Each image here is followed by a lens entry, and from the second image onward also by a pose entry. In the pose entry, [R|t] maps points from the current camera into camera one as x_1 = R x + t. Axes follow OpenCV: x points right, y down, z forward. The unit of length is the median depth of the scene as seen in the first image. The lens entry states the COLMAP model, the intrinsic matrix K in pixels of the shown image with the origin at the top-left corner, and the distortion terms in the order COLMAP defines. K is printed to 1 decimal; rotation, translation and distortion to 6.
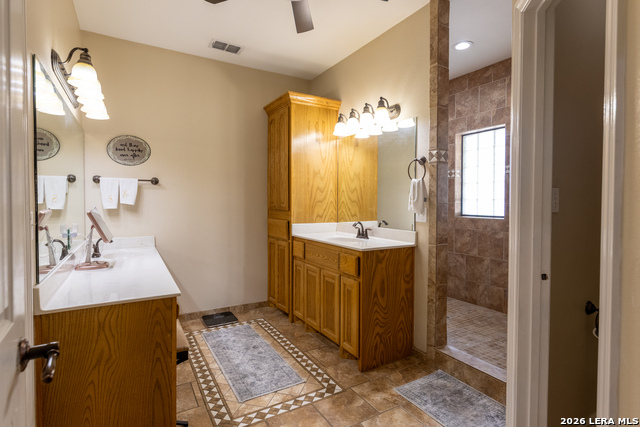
lens RADIAL K [[324.4, 0, 320.0], [0, 324.4, 213.5], [0, 0, 1]] dist [-0.000009, 0.000124]
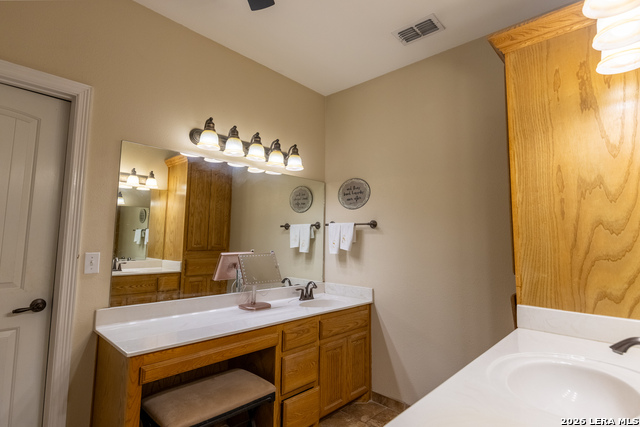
lens RADIAL K [[324.4, 0, 320.0], [0, 324.4, 213.5], [0, 0, 1]] dist [-0.000009, 0.000124]
pose [[0.283275, -0.075407, -0.956070, 0.289165], [-0.047058, 0.994610, -0.092389, -0.040105], [0.957884, 0.071163, 0.278200, 0.609817]]
